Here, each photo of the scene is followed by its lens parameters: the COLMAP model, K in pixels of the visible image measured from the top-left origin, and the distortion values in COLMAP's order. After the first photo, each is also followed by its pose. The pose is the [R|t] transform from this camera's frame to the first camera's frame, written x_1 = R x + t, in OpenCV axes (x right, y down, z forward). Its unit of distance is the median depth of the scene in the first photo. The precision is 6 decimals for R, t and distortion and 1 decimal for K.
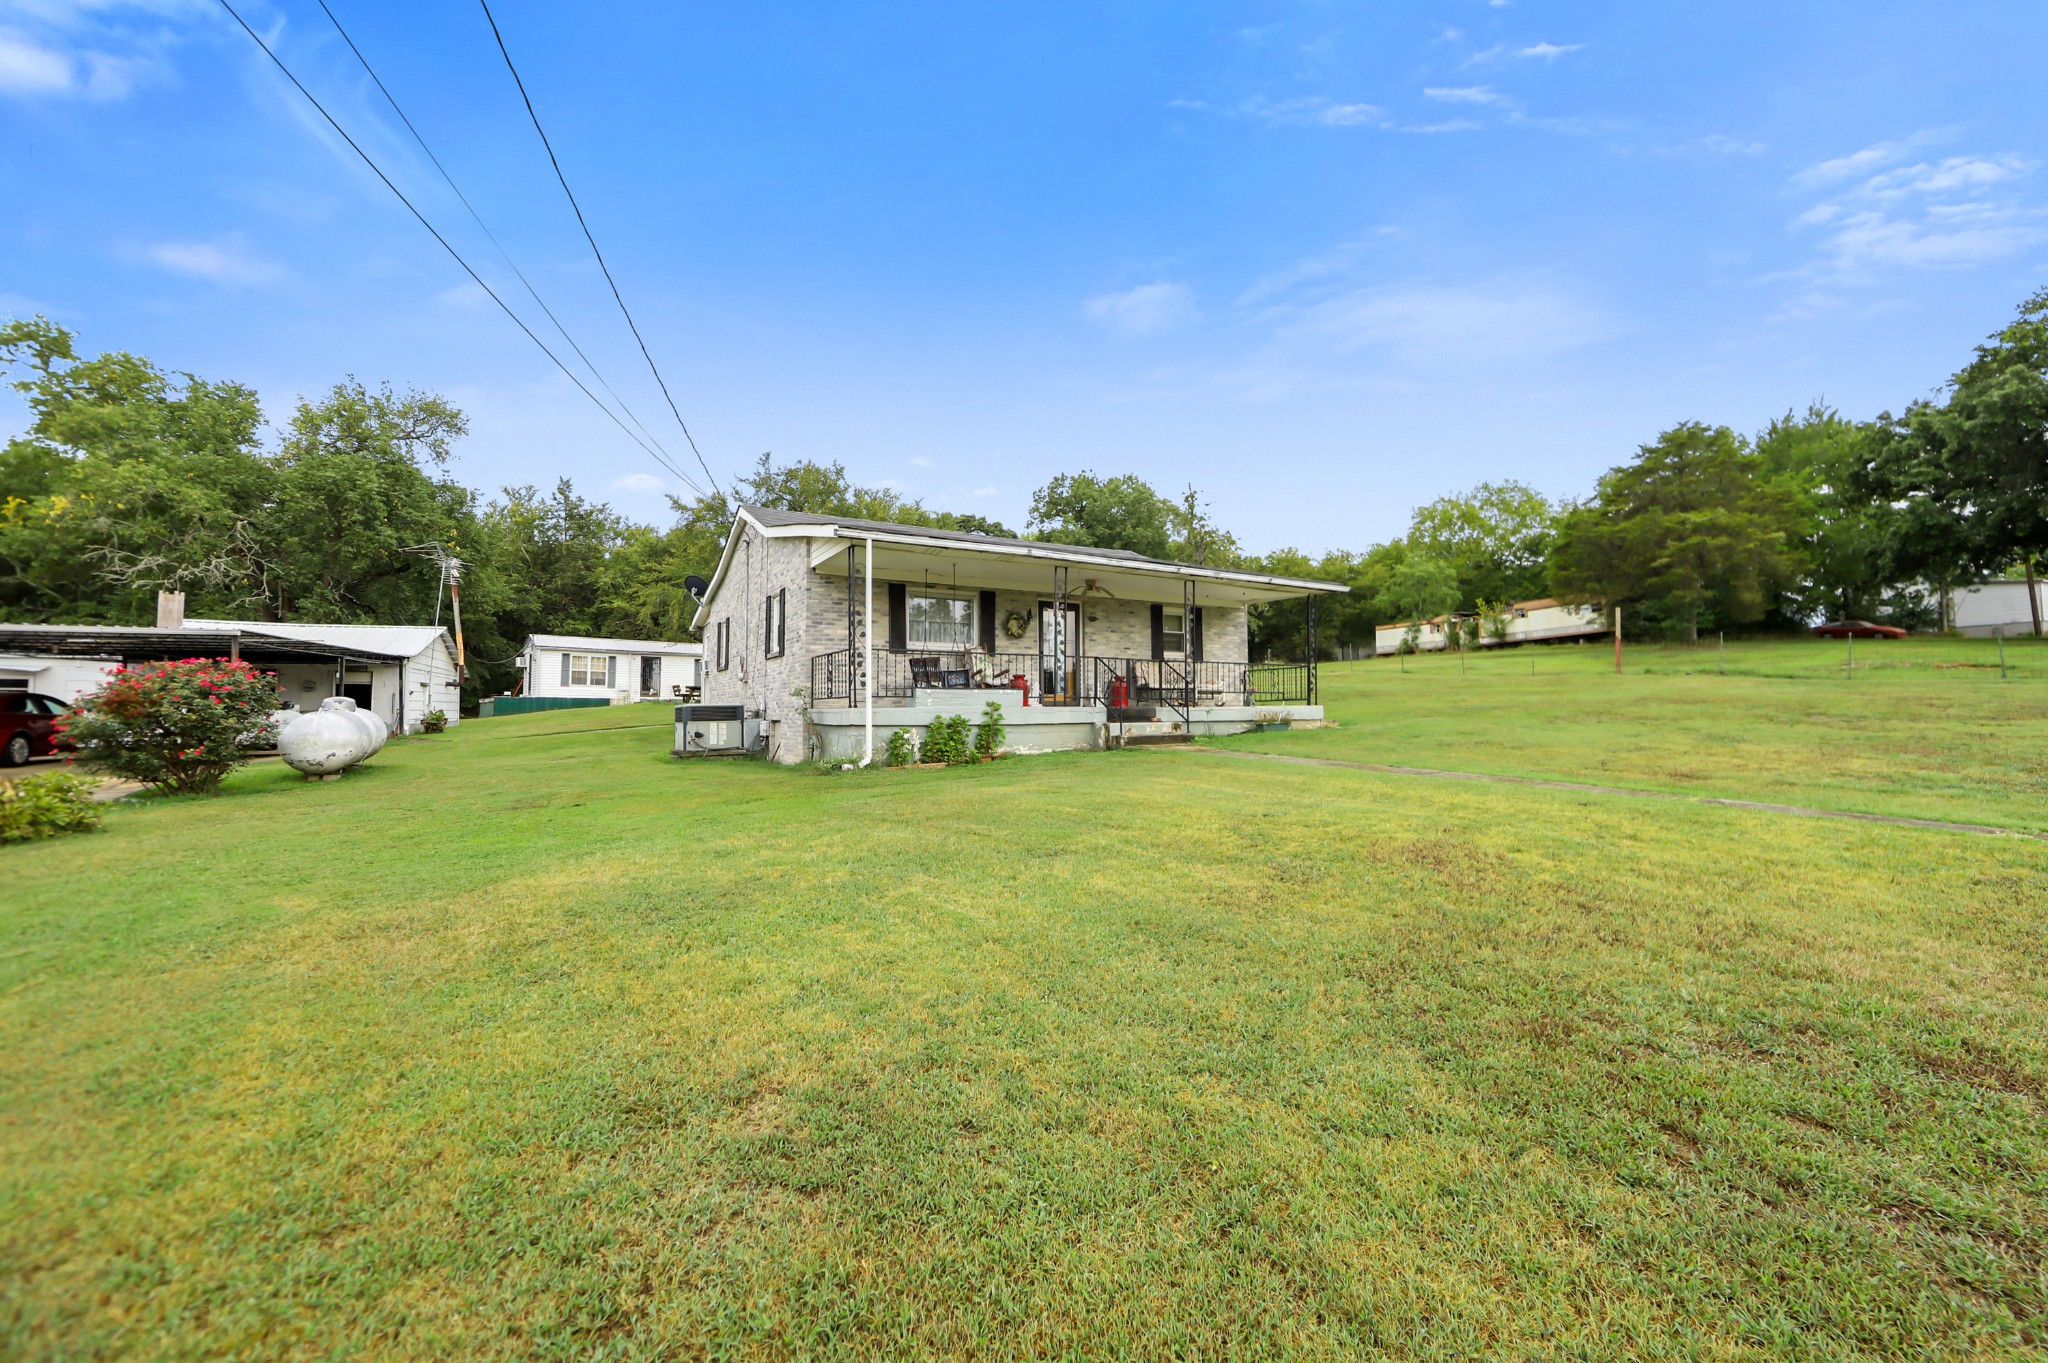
lens RADIAL K [[833.5, 0, 1062.3], [0, 833.5, 681.7], [0, 0, 1]] dist [0.000836, 0.000087]
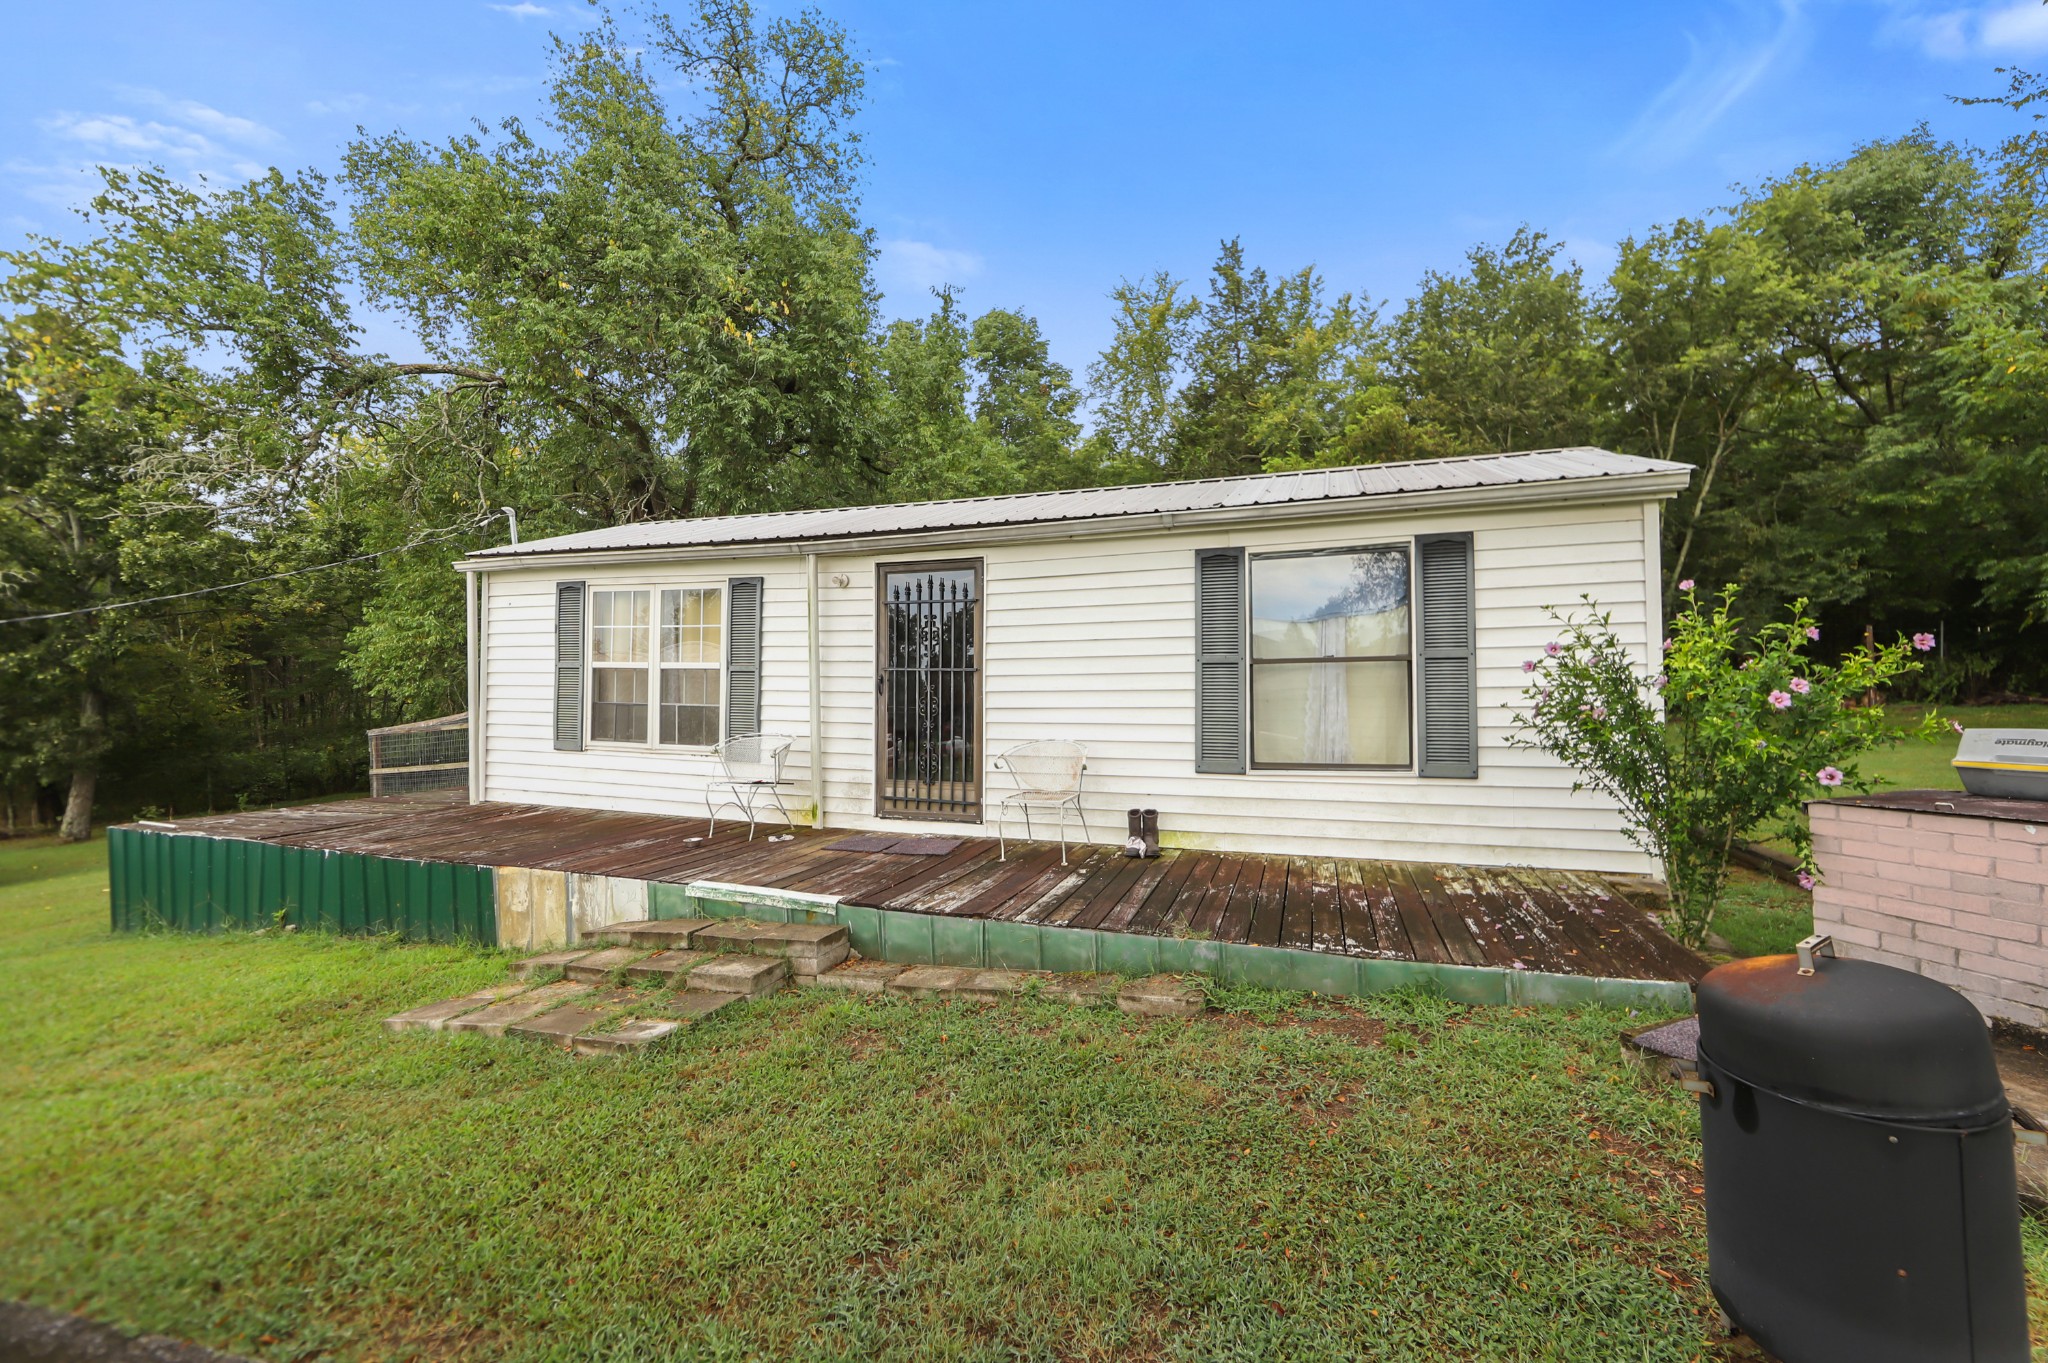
lens RADIAL K [[815.7, 0, 1067.3], [0, 815.7, 674.4], [0, 0, 1]] dist [0.000453, -0.000027]
pose [[0.515257, -0.007598, -0.857002, -0.375582], [0.037067, 0.999223, 0.013427, -0.010611], [0.856234, -0.038685, 0.515138, 1.015679]]
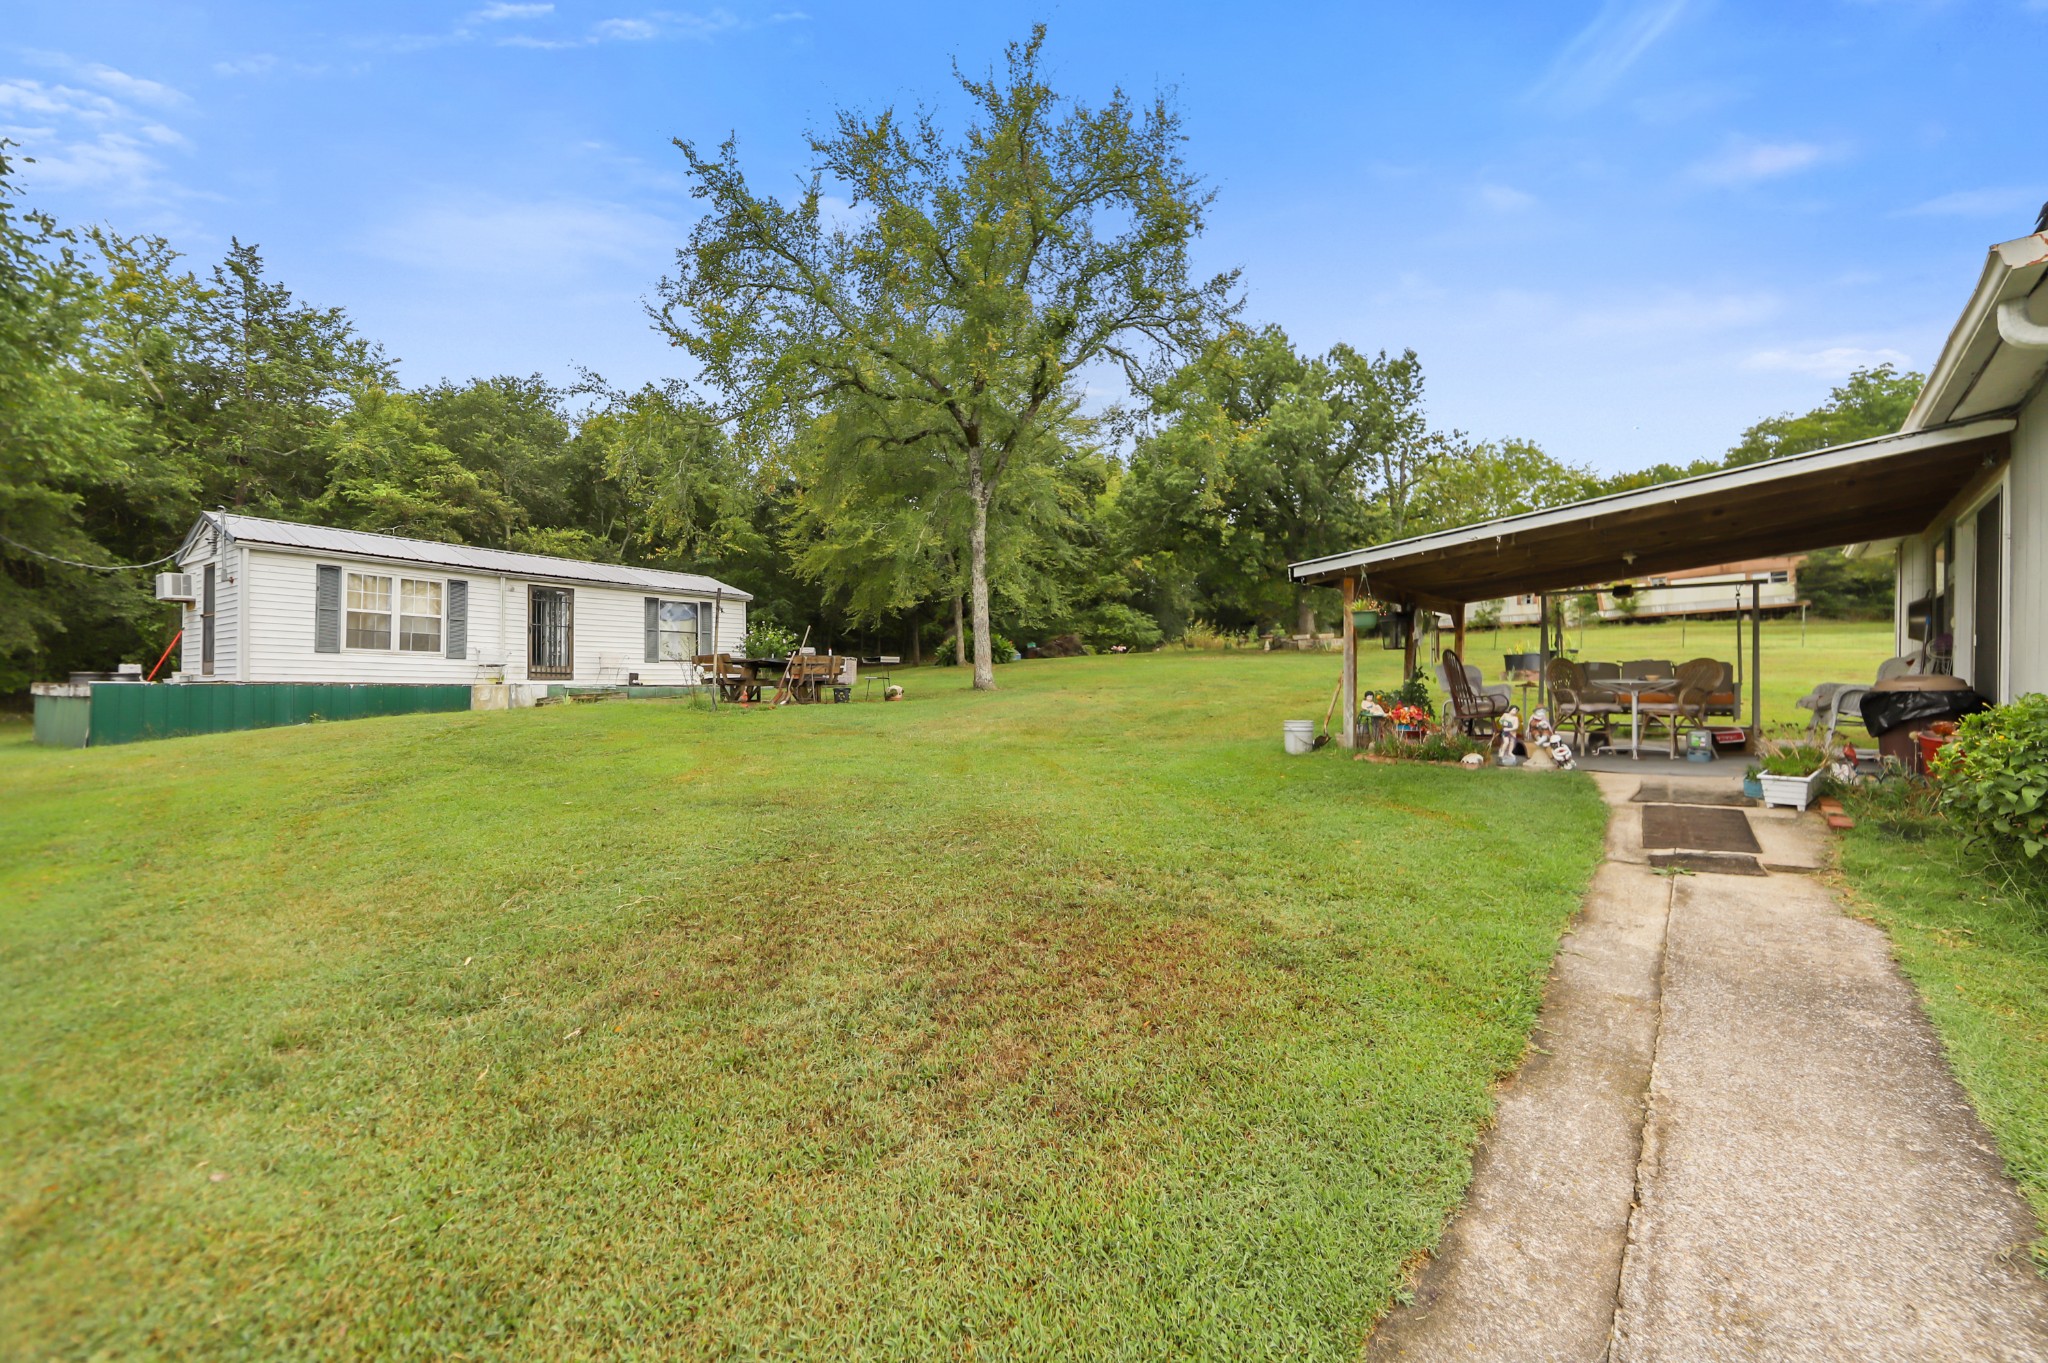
lens RADIAL K [[820.5, 0, 1057.8], [0, 820.5, 684.2], [0, 0, 1]] dist [0.007142, -0.000472]
pose [[0.961721, 0.006029, 0.273963, -0.383697], [-0.015891, 0.999302, 0.033794, 0.002173], [-0.273568, -0.036854, 0.961146, 0.552819]]
